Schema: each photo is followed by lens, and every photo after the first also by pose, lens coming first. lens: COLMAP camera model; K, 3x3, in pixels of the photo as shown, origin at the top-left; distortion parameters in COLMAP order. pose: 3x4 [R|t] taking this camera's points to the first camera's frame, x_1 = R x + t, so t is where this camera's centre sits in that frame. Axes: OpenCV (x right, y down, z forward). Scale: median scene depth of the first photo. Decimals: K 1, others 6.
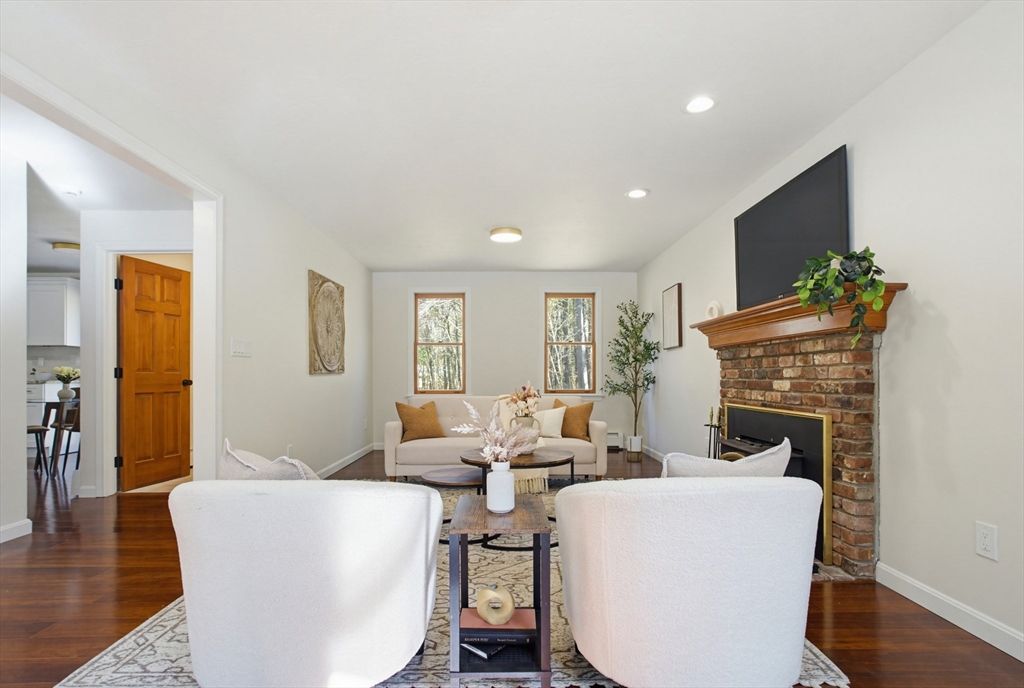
lens RADIAL K [[519.6, 0, 508.6], [0, 519.6, 382.7], [0, 0, 1]] dist [-0.001376, 0.000027]
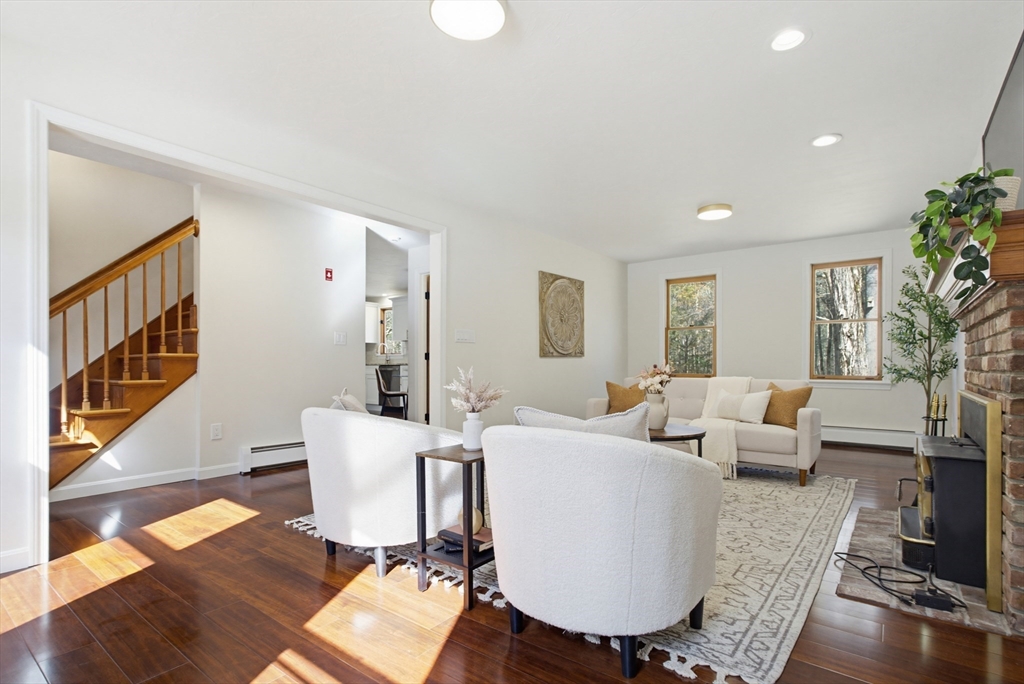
lens RADIAL K [[511.8, 0, 510.1], [0, 511.8, 373.6], [0, 0, 1]] dist [0.000058, 0.000316]
pose [[0.786950, 0.013758, -0.616864, 0.277141], [-0.011373, 0.999905, 0.007792, 0.013421], [0.616912, 0.000883, 0.787032, 0.012828]]
